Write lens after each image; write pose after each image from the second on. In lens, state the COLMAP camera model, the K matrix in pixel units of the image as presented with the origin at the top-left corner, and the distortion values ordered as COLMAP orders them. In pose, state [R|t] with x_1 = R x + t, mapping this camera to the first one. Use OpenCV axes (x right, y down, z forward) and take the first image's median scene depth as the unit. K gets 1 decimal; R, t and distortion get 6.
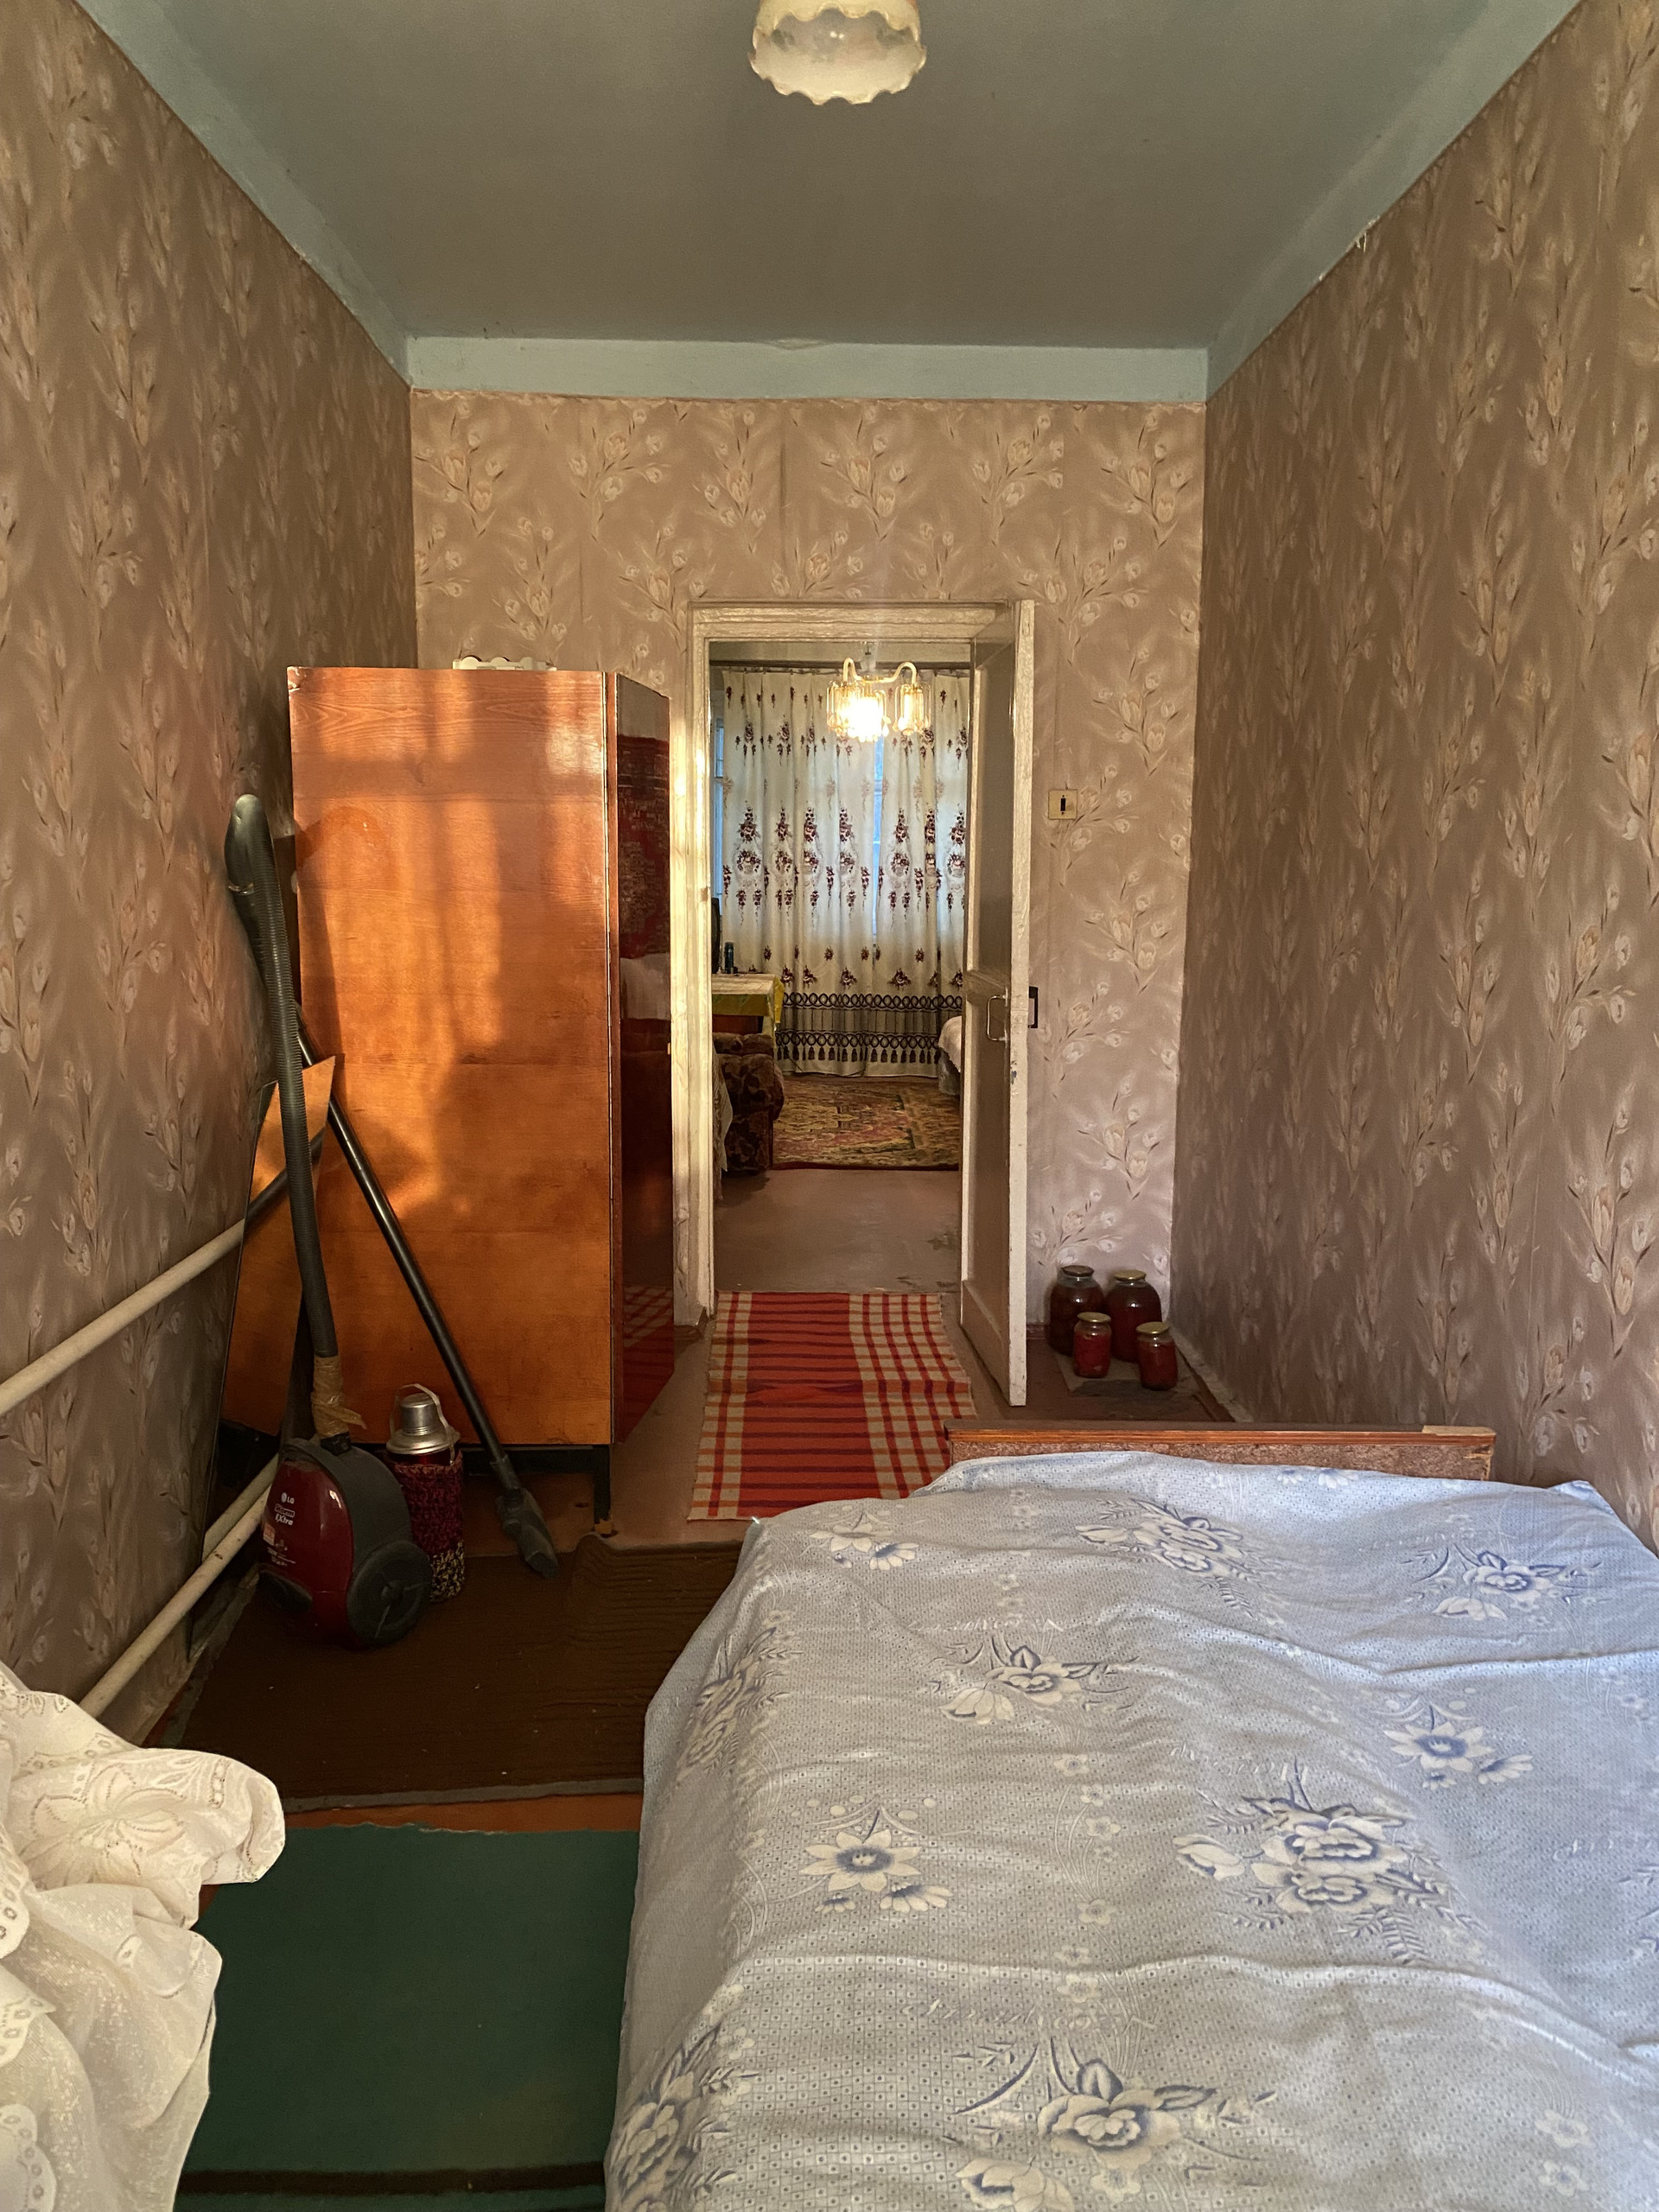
lens RADIAL K [[1664.9, 0, 822.3], [0, 1664.9, 1104.2], [0, 0, 1]] dist [0.015987, -0.001709]
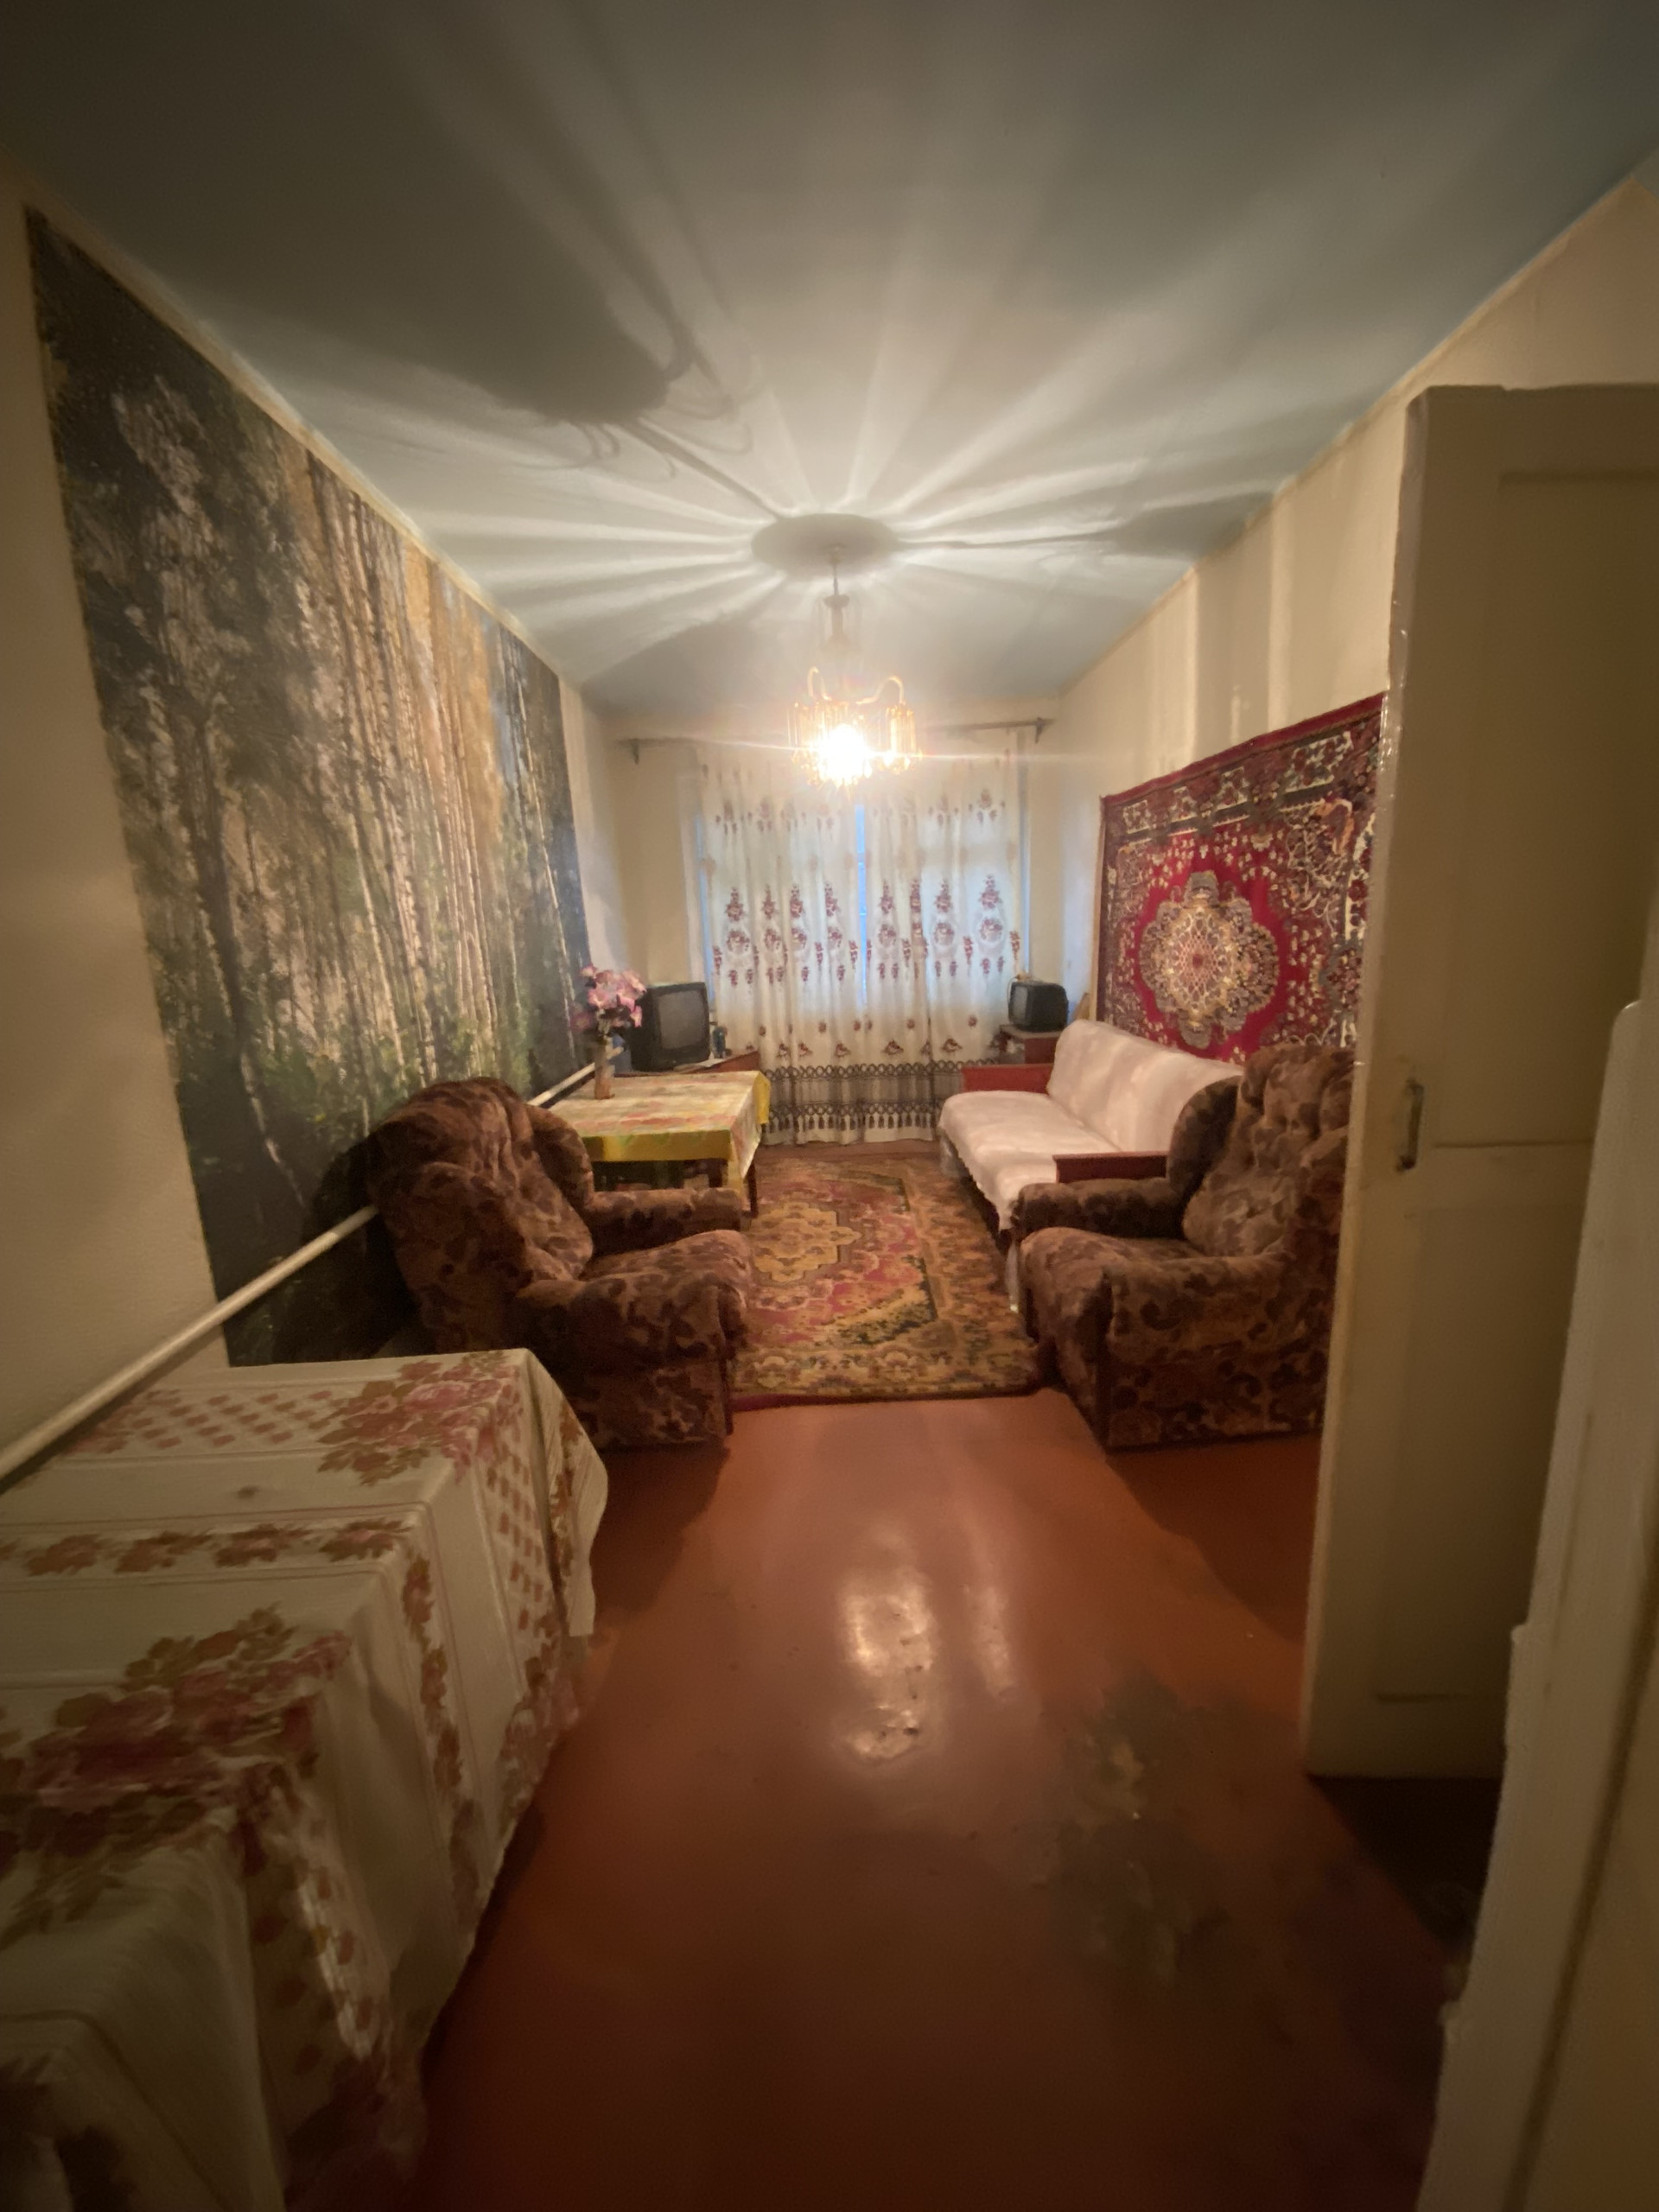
lens RADIAL K [[906.0, 0, 832.1], [0, 906.0, 1110.9], [0, 0, 1]] dist [-0.001080, -0.005056]
pose [[0.998409, -0.055525, -0.009801, 0.012827], [0.055988, 0.996867, 0.055880, -0.070284], [0.006668, -0.056340, 0.998389, 0.443162]]
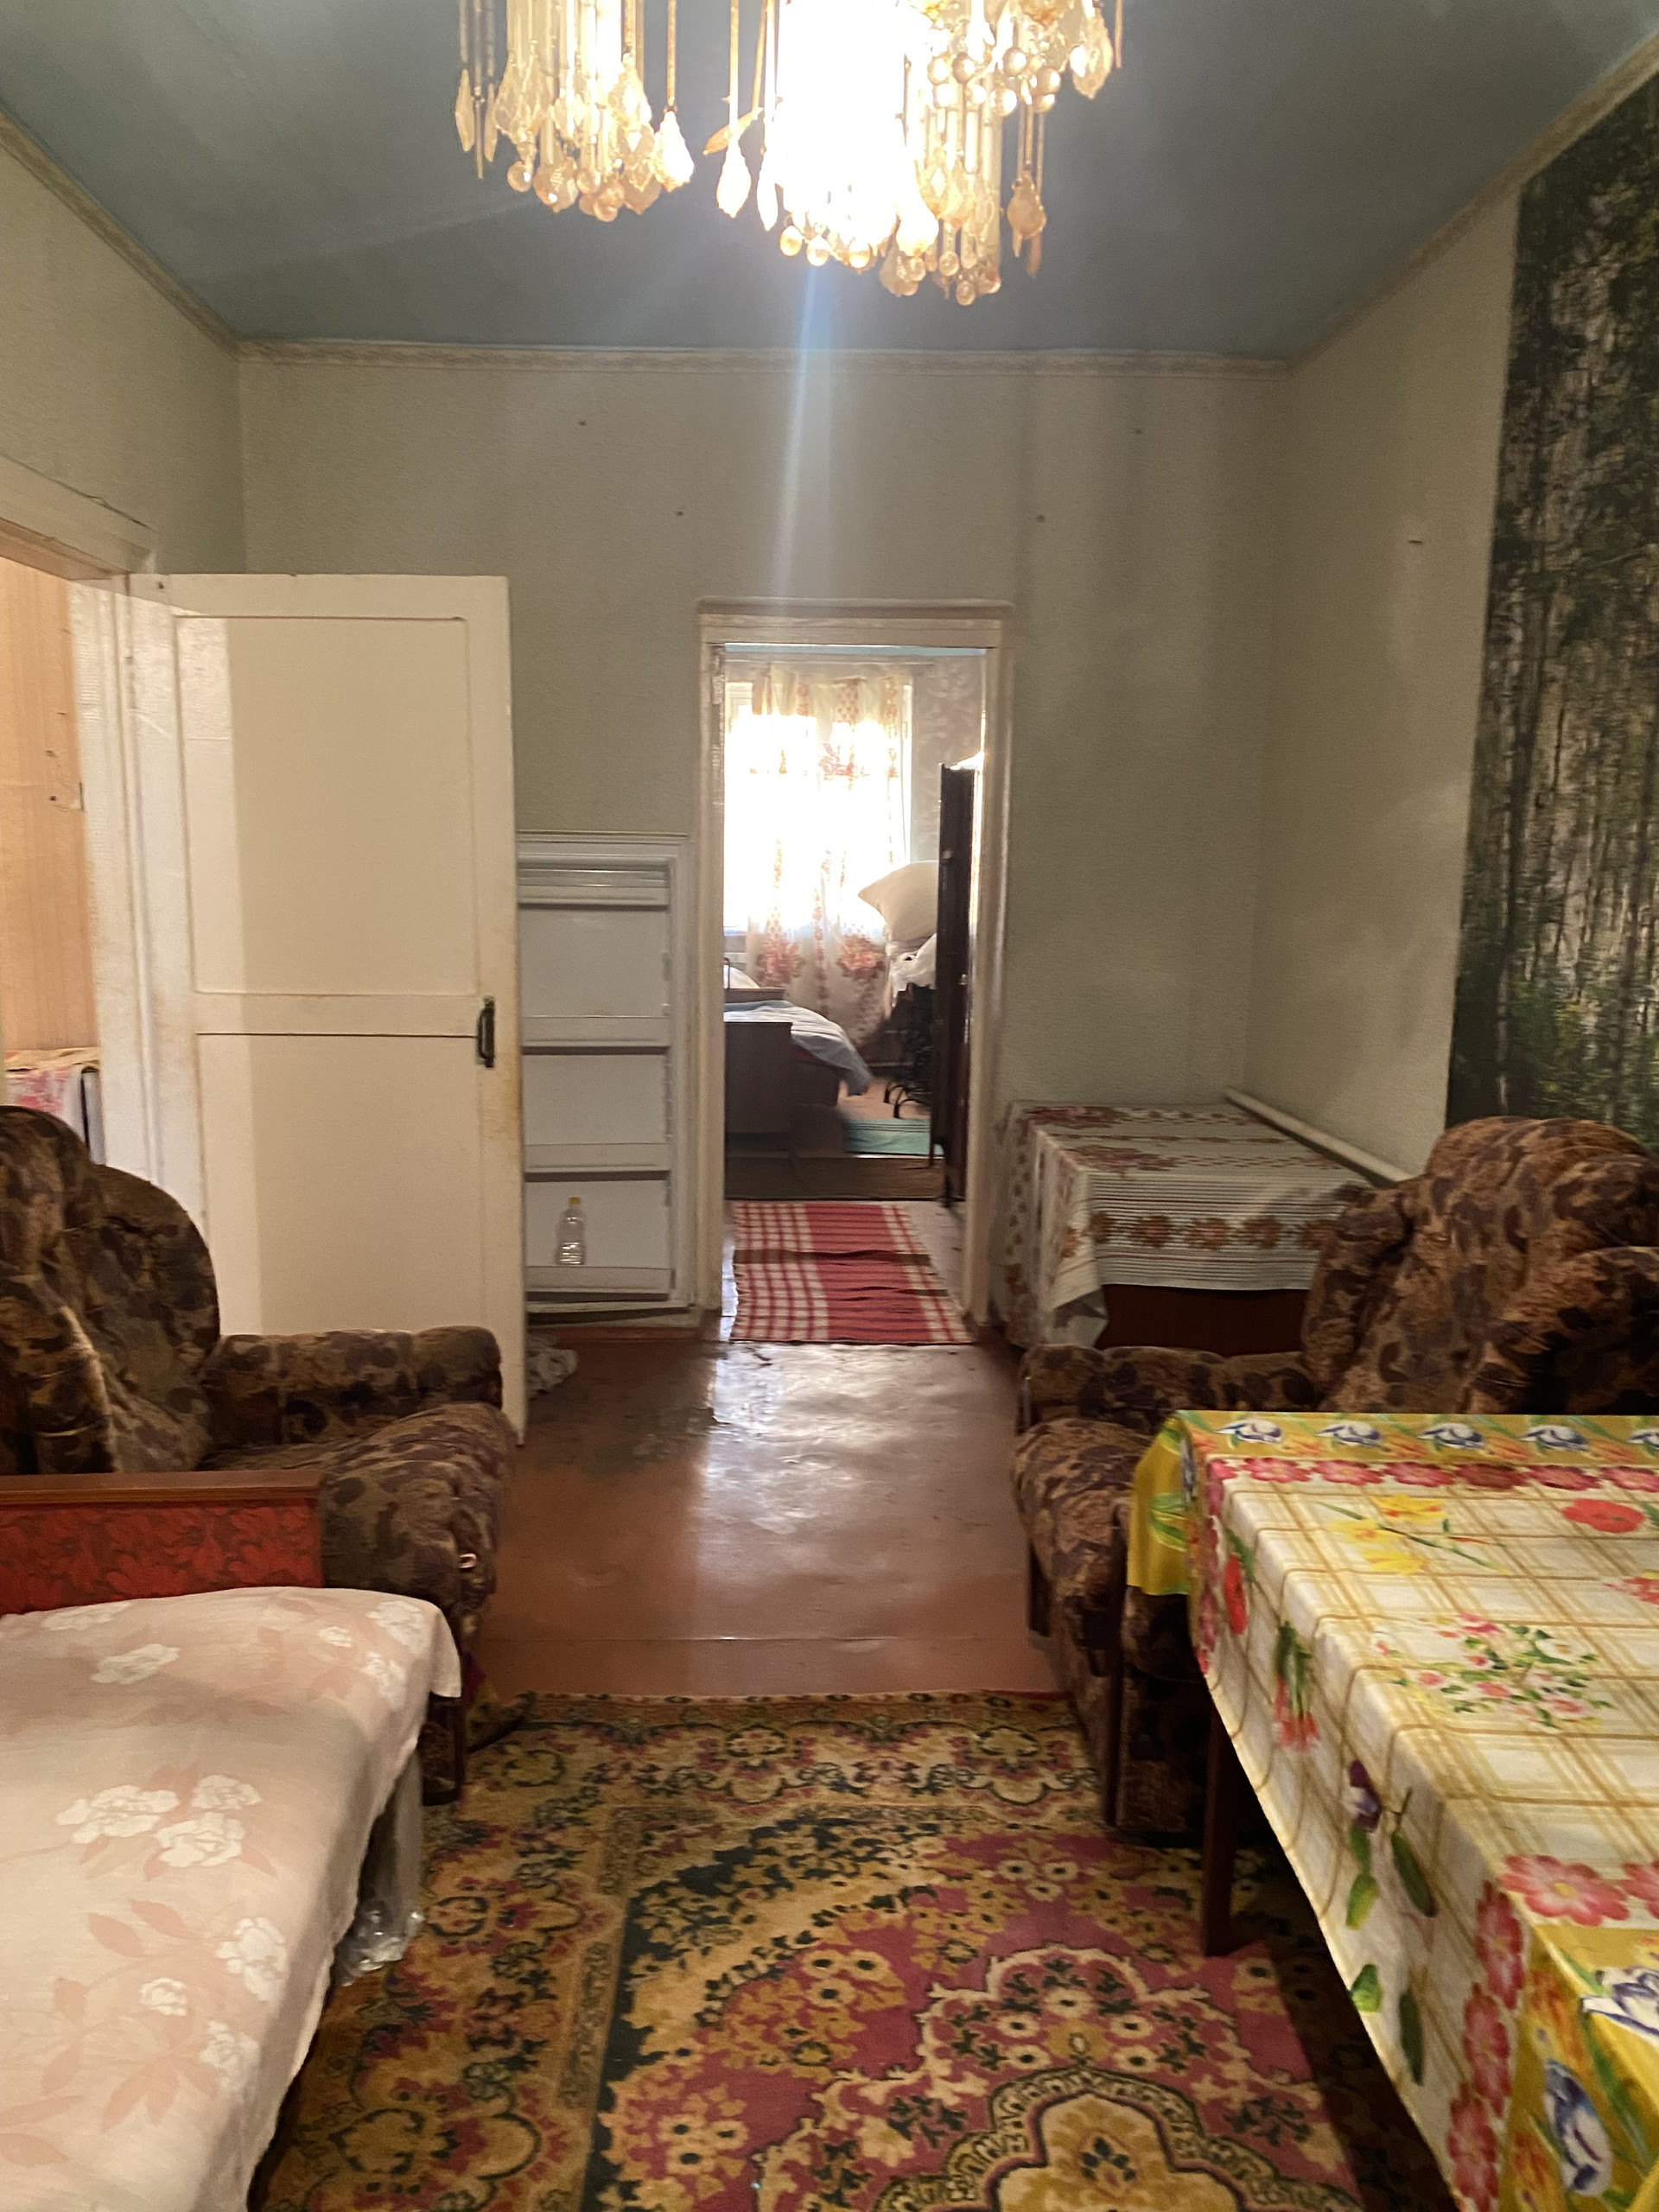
lens RADIAL K [[1664.9, 0, 814.3], [0, 1664.9, 1112.7], [0, 0, 1]] dist [0.015987, -0.001709]
pose [[-0.999563, -0.013987, -0.026028, 0.025057], [-0.021384, 0.950333, 0.310498, -0.146553], [0.020392, 0.310919, -0.950218, 0.927400]]
